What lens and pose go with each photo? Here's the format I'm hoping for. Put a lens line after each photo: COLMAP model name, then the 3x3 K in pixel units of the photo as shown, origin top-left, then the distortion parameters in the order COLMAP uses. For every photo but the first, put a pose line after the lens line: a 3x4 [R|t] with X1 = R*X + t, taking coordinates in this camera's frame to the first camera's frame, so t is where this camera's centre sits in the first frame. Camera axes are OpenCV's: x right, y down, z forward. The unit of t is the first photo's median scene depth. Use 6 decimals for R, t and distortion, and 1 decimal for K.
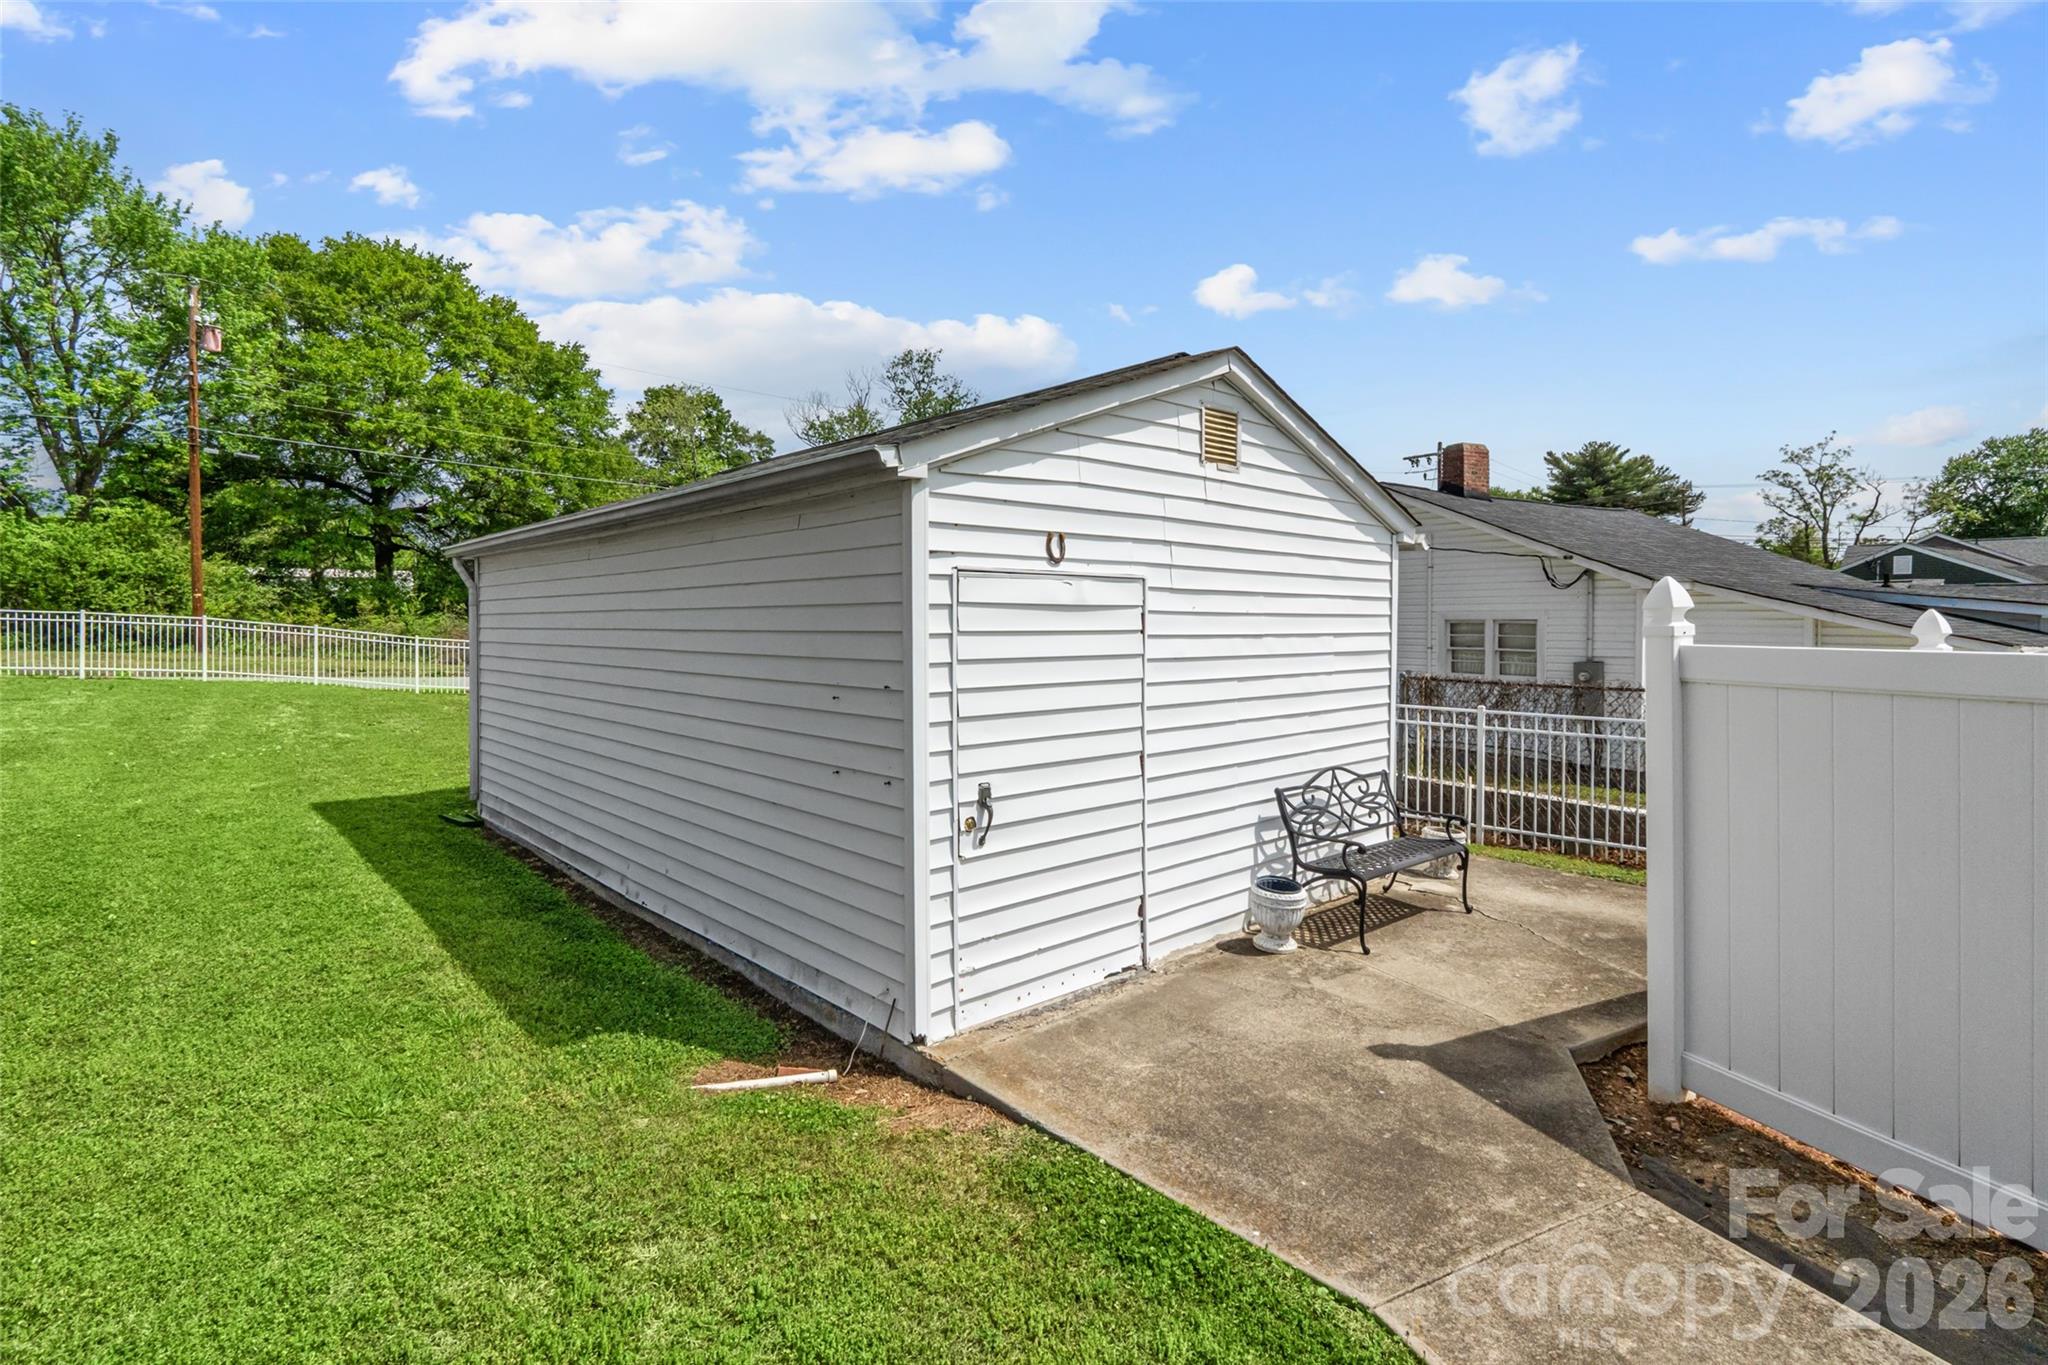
lens RADIAL K [[950.6, 0, 1018.8], [0, 950.6, 698.1], [0, 0, 1]] dist [-0.000495, -0.000062]
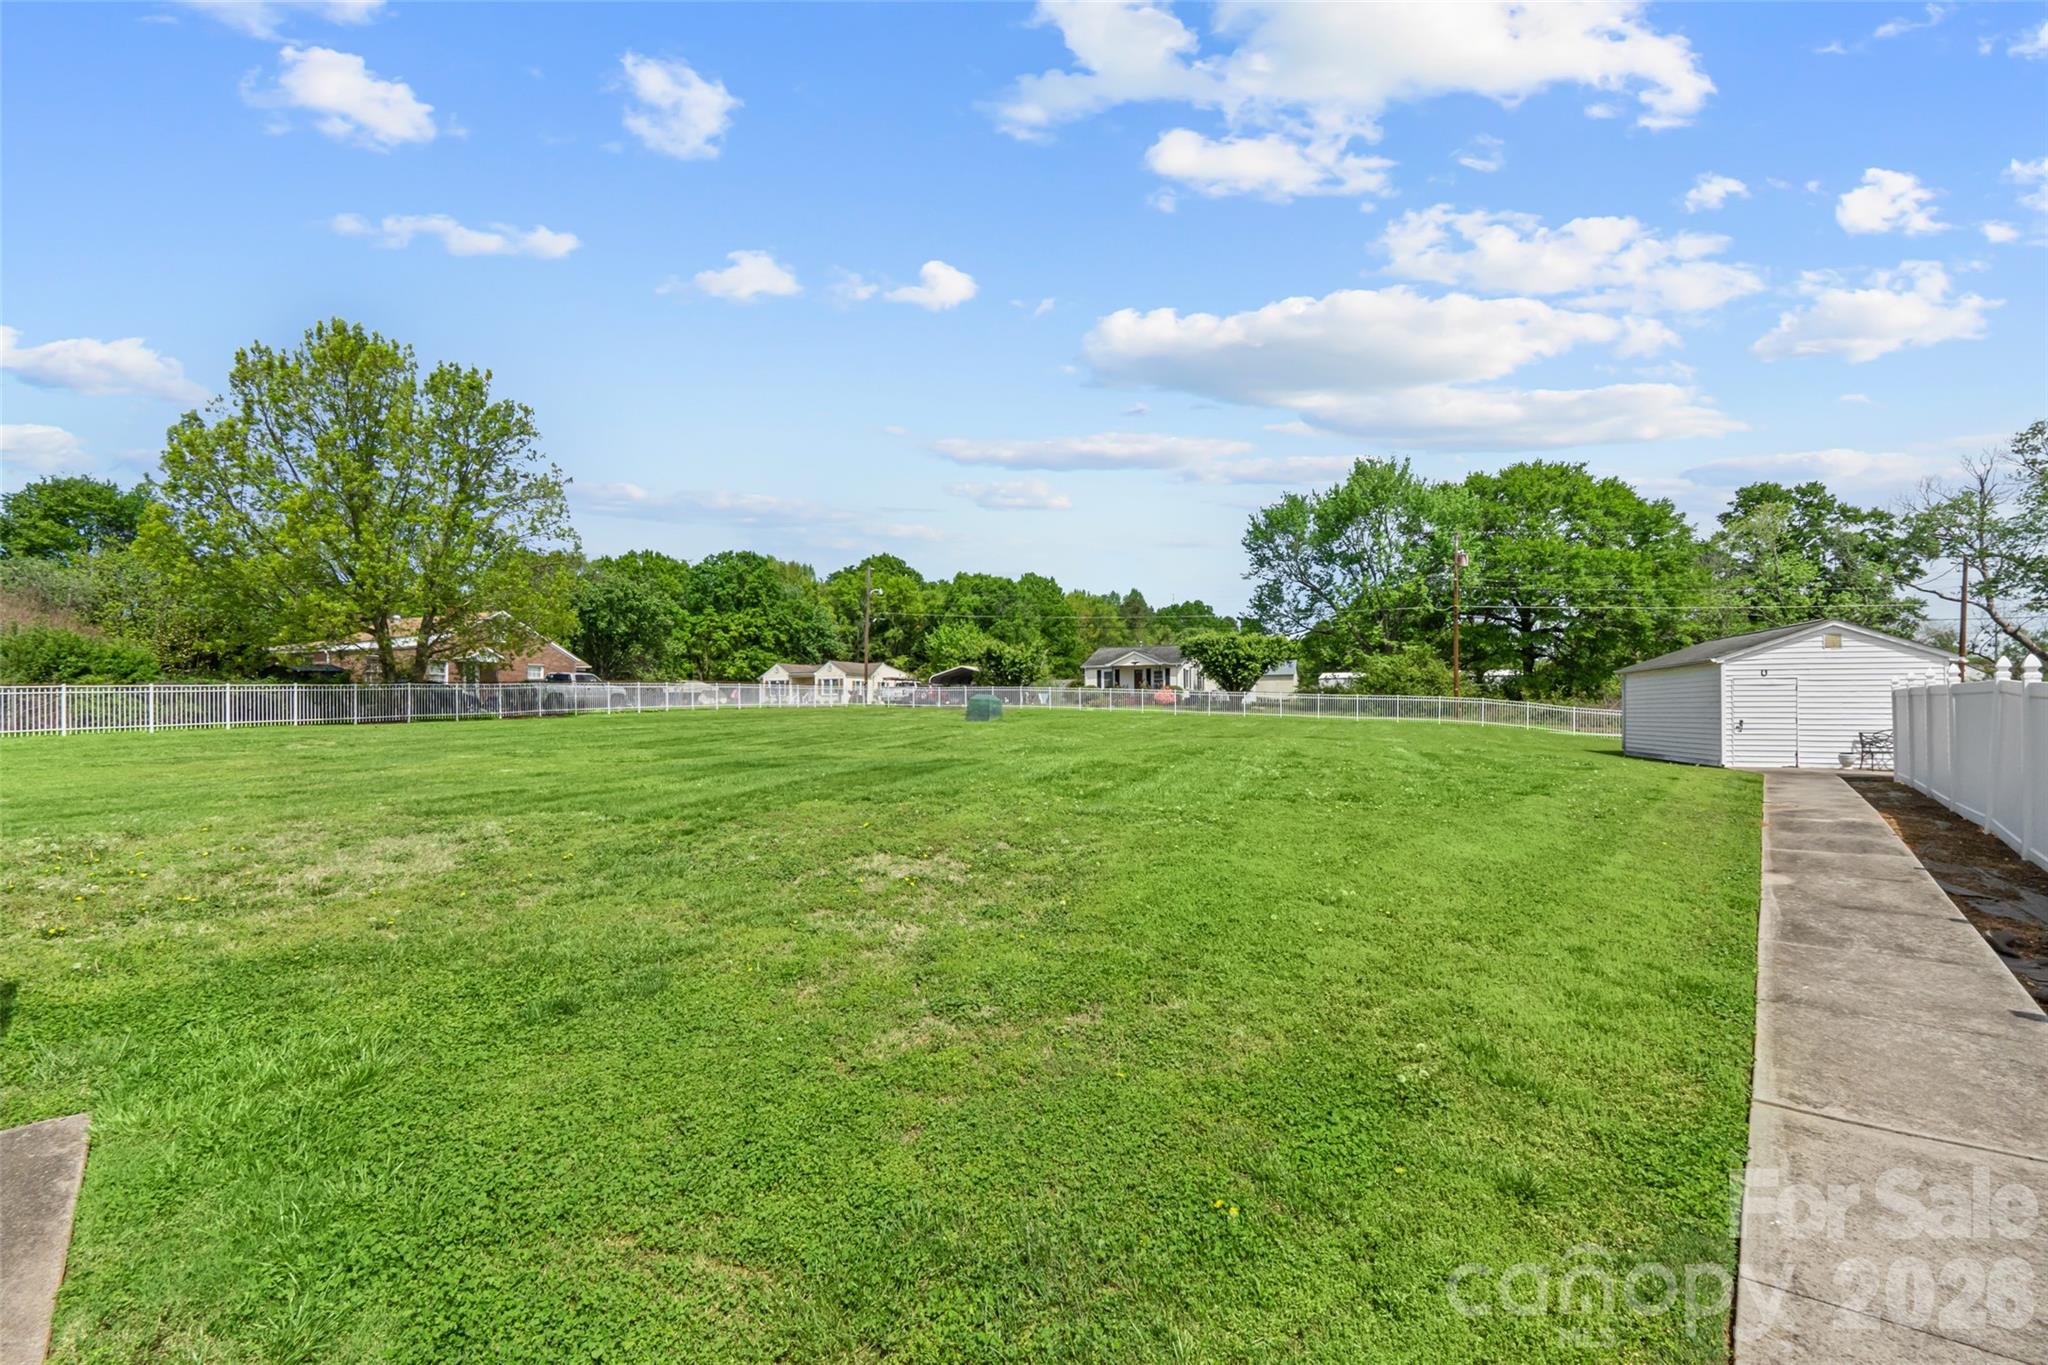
lens RADIAL K [[950.6, 0, 1018.8], [0, 950.6, 698.1], [0, 0, 1]] dist [-0.000495, -0.000062]
pose [[0.514956, -0.013262, -0.857114, 0.248762], [-0.067423, 0.996156, -0.055921, 0.055263], [0.854561, 0.086586, 0.512082, -0.524656]]
